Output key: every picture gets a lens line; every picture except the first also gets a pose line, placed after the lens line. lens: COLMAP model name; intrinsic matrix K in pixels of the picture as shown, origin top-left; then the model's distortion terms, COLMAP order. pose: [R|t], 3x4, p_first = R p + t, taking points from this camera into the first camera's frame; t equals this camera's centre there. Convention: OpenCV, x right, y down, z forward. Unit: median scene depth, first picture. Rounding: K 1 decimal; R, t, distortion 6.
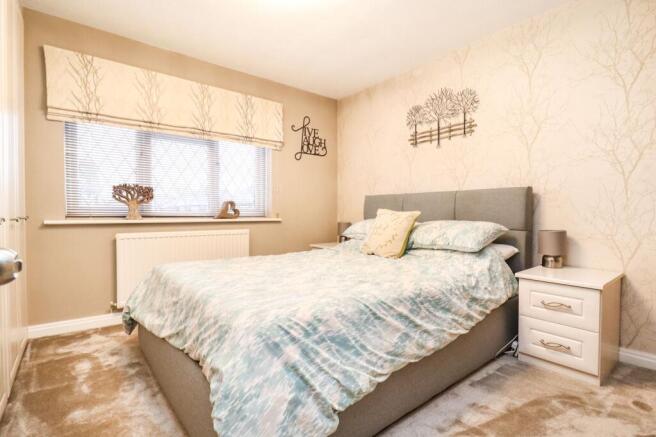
lens RADIAL K [[314.5, 0, 330.7], [0, 314.5, 217.4], [0, 0, 1]] dist [0.019331, -0.011694]
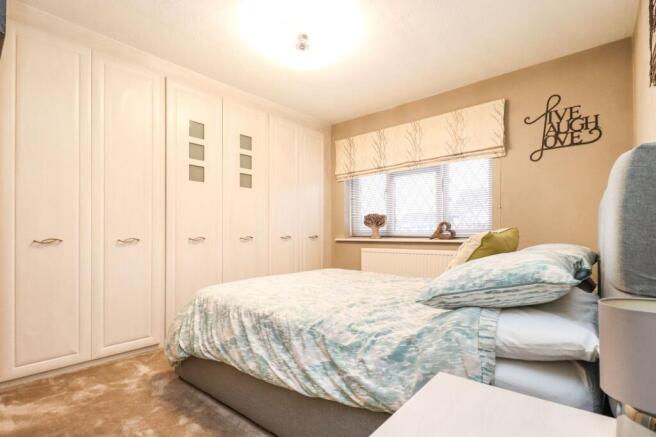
lens RADIAL K [[314.5, 0, 331.5], [0, 314.5, 222.4], [0, 0, 1]] dist [0.019331, -0.011694]
pose [[0.193647, -0.037035, -0.980372, 0.612684], [-0.007569, 0.999201, -0.039241, -0.009211], [0.981042, 0.015019, 0.193212, 0.465777]]
